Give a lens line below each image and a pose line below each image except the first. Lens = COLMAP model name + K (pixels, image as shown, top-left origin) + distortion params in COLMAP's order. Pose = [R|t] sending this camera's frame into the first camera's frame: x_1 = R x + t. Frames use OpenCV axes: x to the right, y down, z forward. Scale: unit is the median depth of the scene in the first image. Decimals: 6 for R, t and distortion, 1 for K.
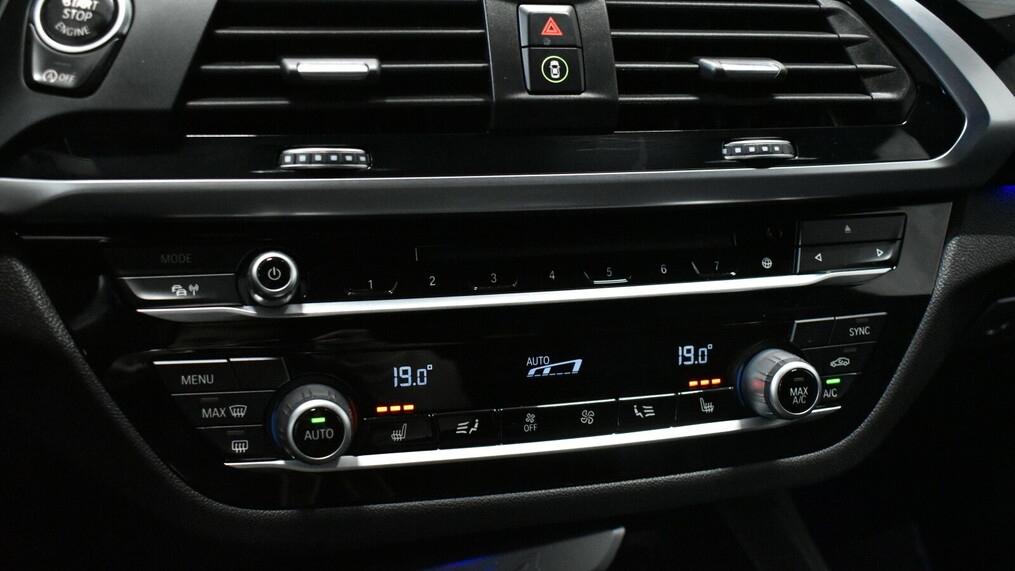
lens RADIAL K [[1109.7, 0, 507.5], [0, 1109.7, 285.5], [0, 0, 1]] dist [-0.021654, -0.024658]
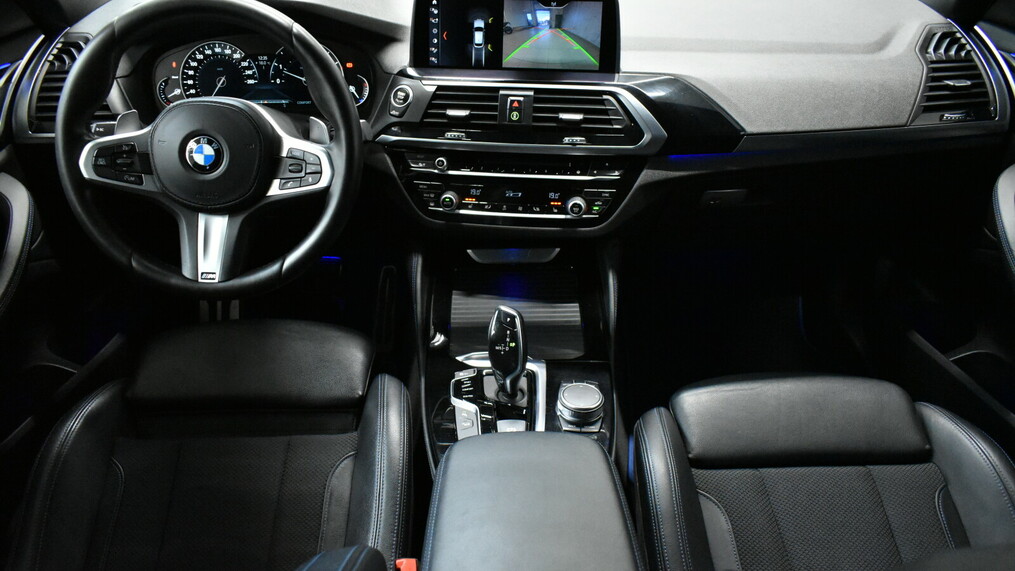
lens RADIAL K [[791.5, 0, 507.5], [0, 791.5, 285.5], [0, 0, 1]] dist [-0.008330, 0.005050]
pose [[0.925253, 0.158051, -0.344856, 1.085776], [-0.087353, 0.973411, 0.211756, -0.208462], [0.369155, -0.165804, 0.914458, -1.645595]]
